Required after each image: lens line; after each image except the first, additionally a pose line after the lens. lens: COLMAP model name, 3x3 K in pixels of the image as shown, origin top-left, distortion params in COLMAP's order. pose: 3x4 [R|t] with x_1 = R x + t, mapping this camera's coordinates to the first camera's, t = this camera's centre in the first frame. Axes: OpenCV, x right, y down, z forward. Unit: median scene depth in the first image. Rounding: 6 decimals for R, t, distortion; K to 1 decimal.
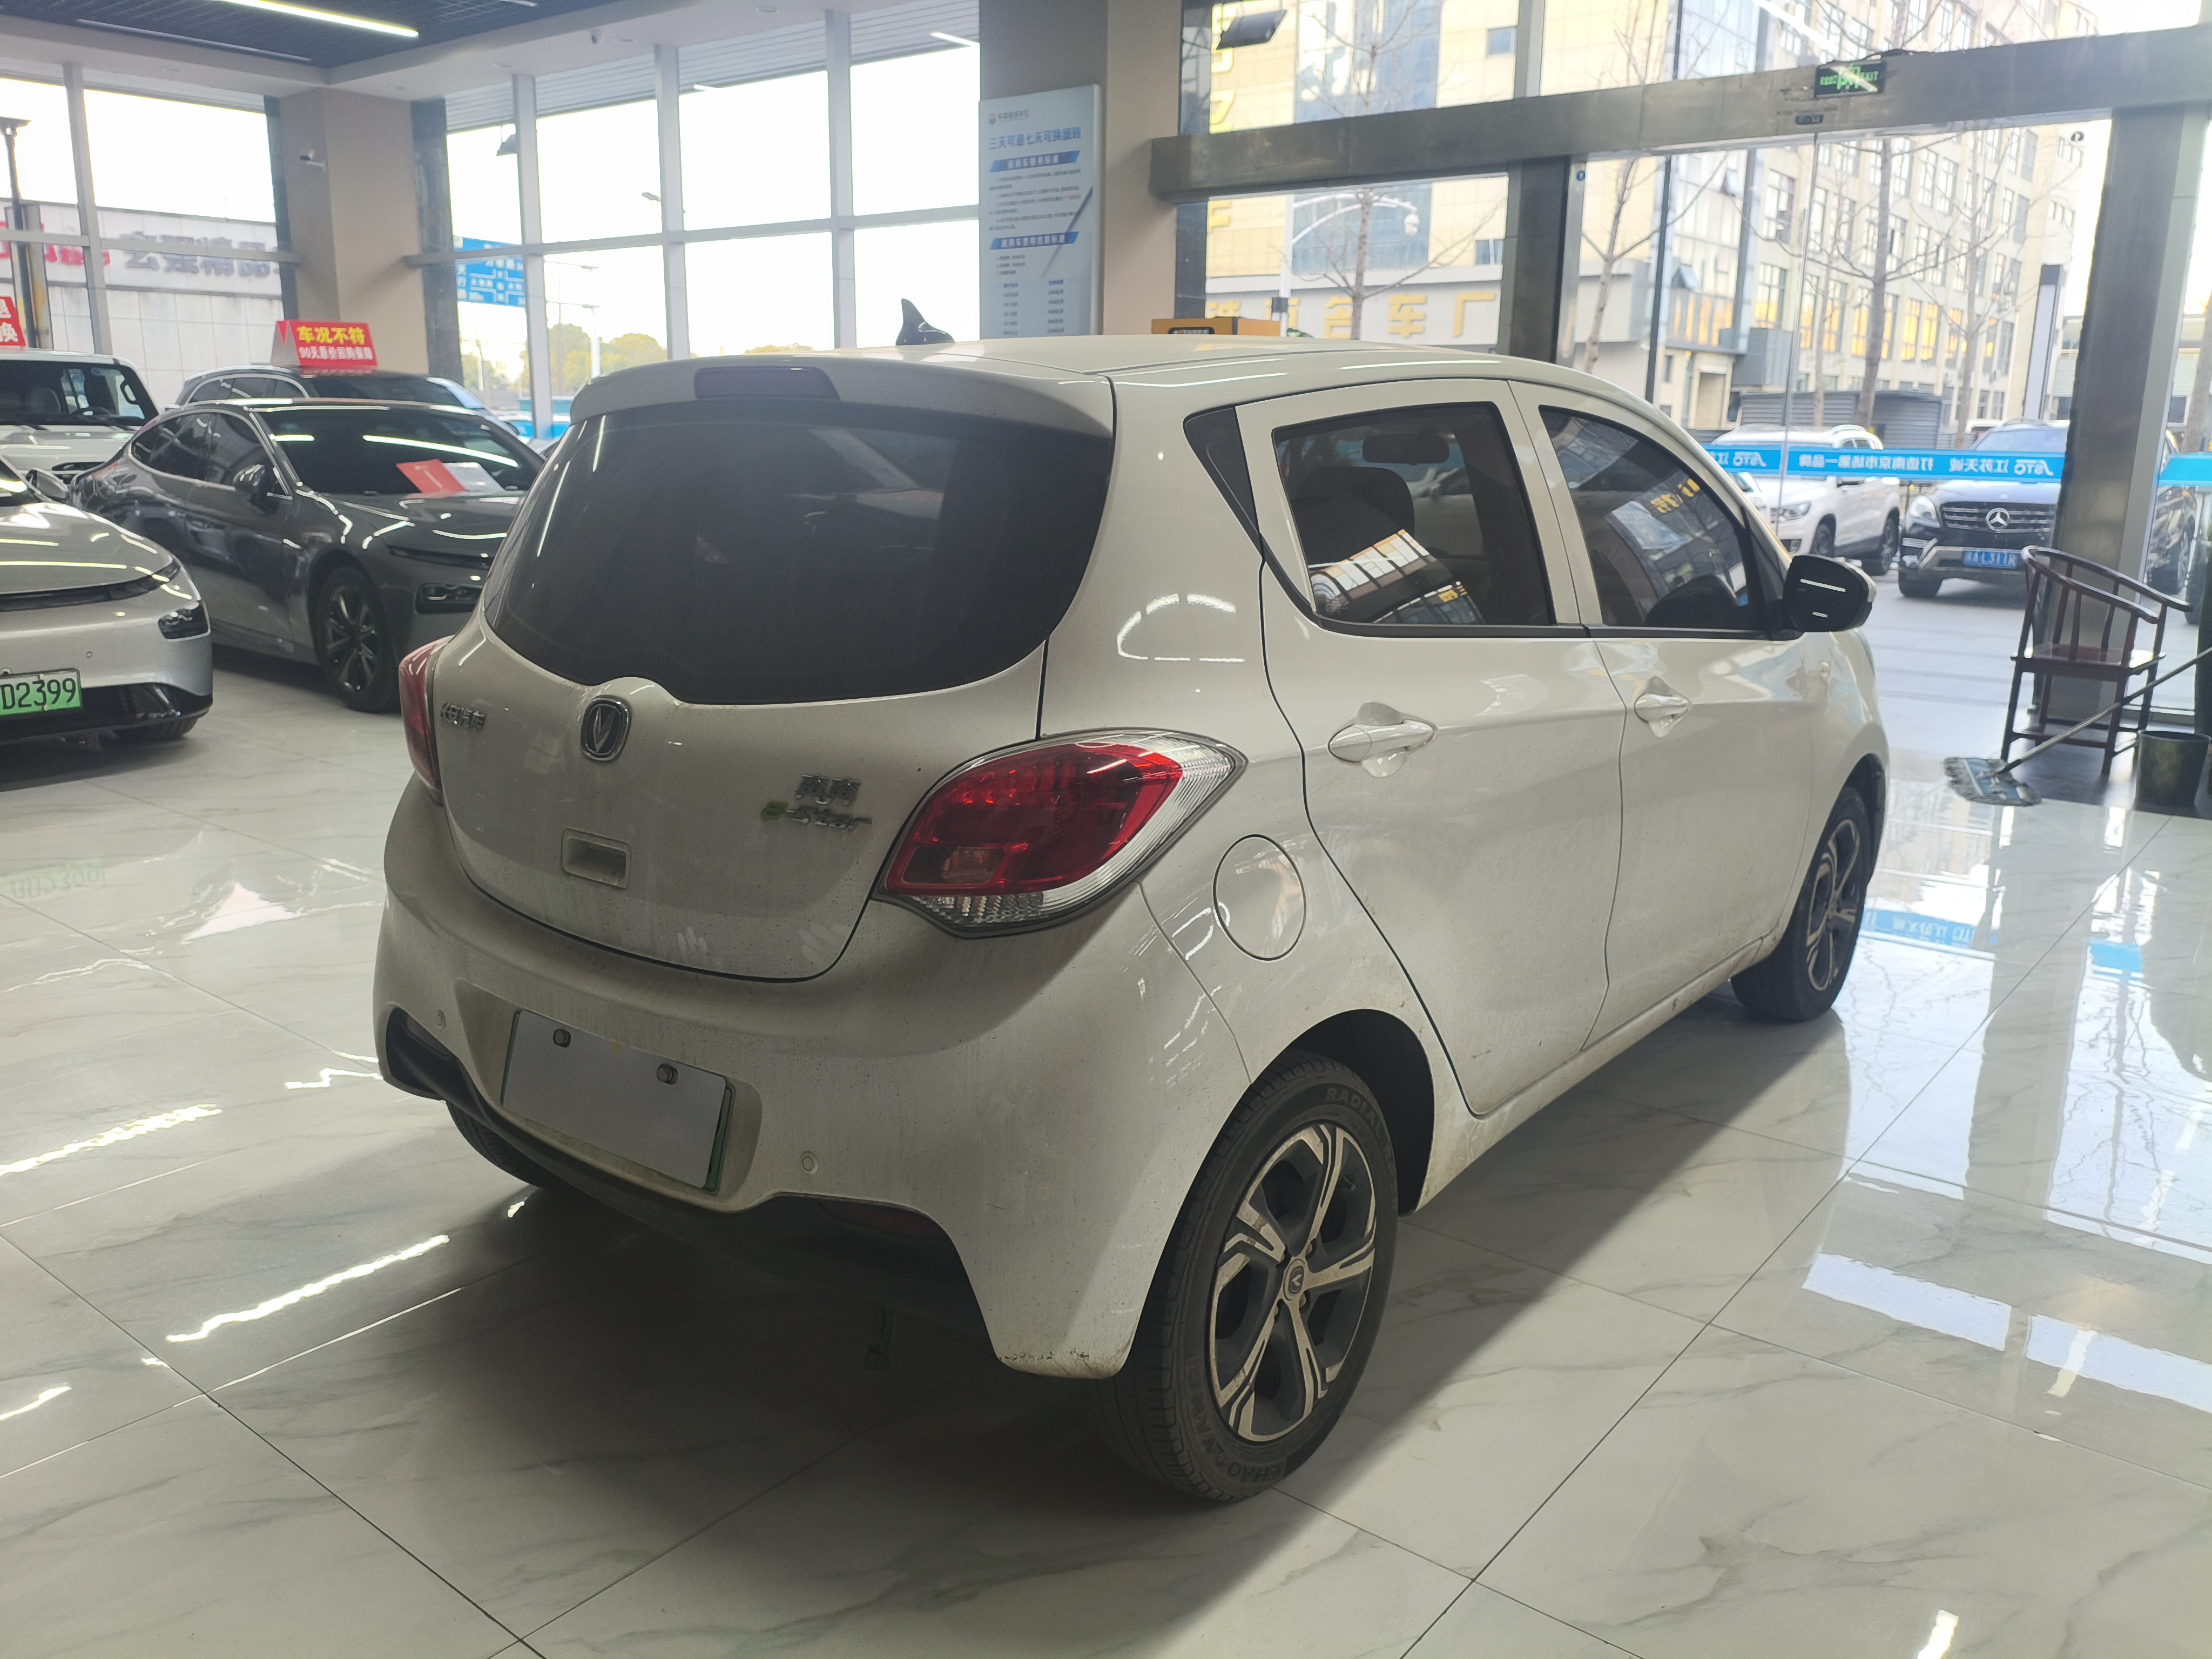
lens RADIAL K [[1727.5, 0, 1112.5], [0, 1727.5, 822.0], [0, 0, 1]] dist [0.000322, 0.001784]
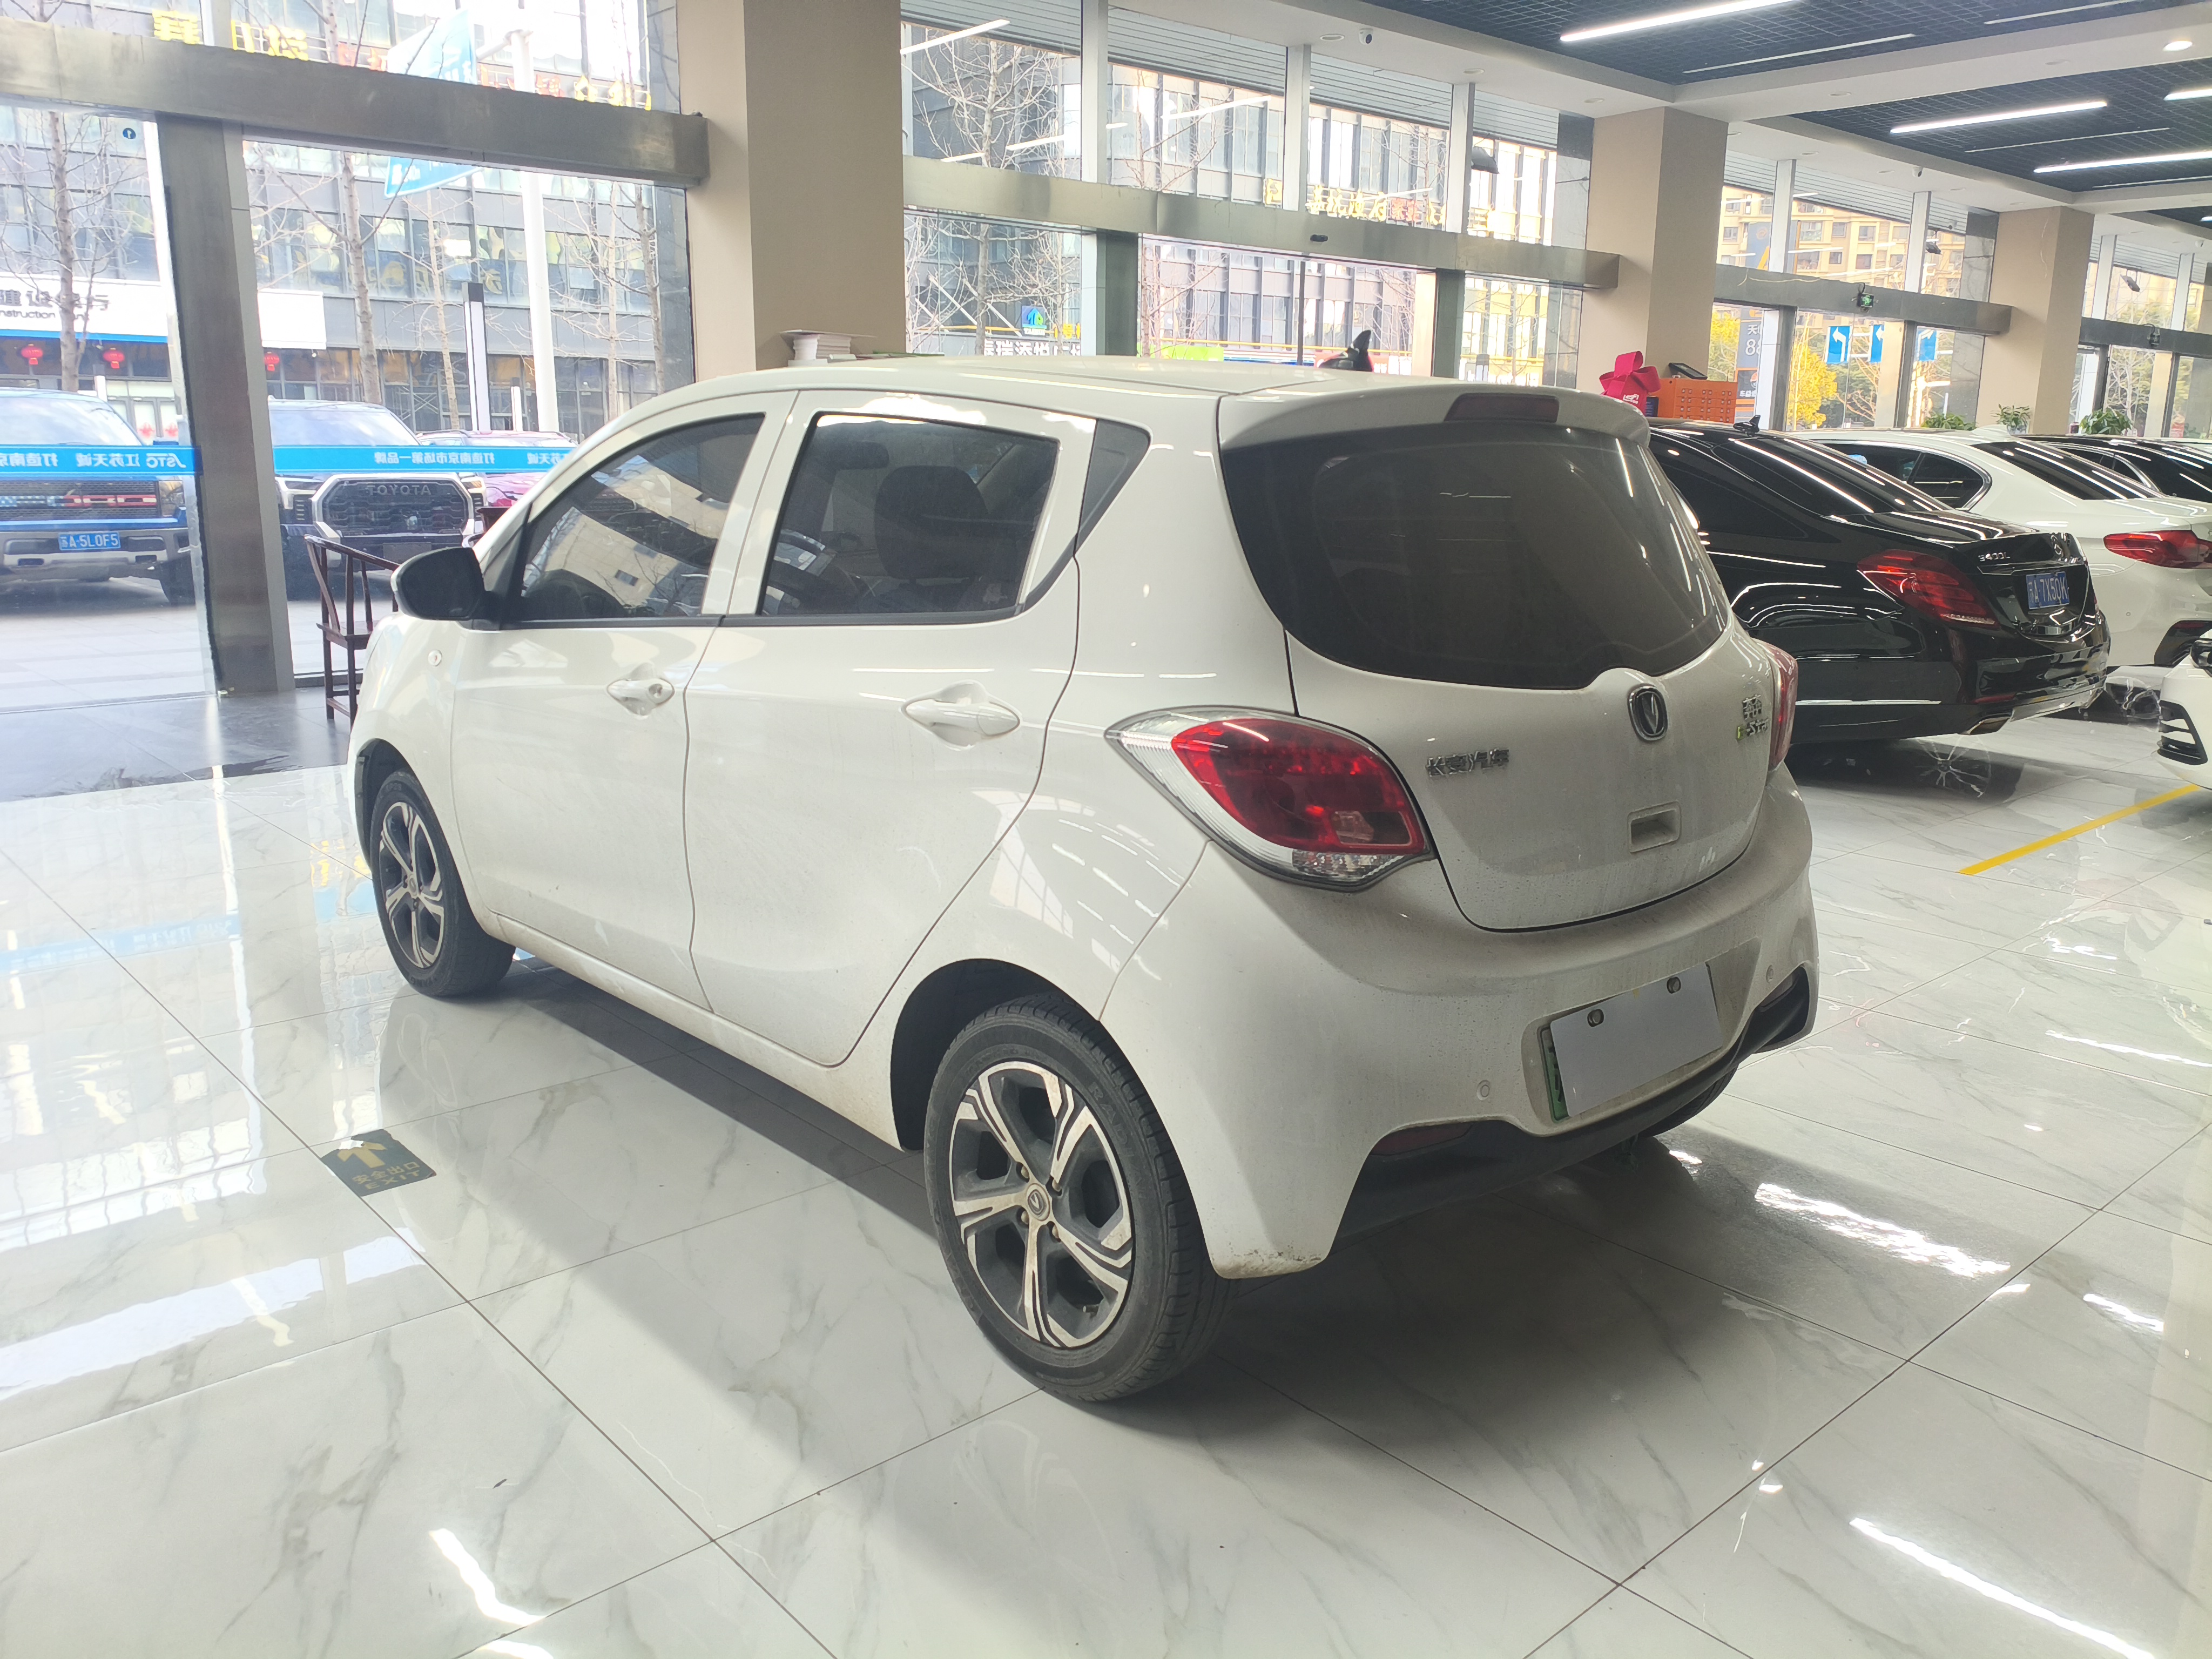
lens RADIAL K [[1703.0, 0, 1100.2], [0, 1703.0, 805.3], [0, 0, 1]] dist [0.037654, -0.042141]
pose [[0.165908, -0.214175, 0.962603, -1.434887], [0.212336, 0.960992, 0.177220, -0.268648], [-0.963010, 0.174993, 0.204913, 1.108079]]
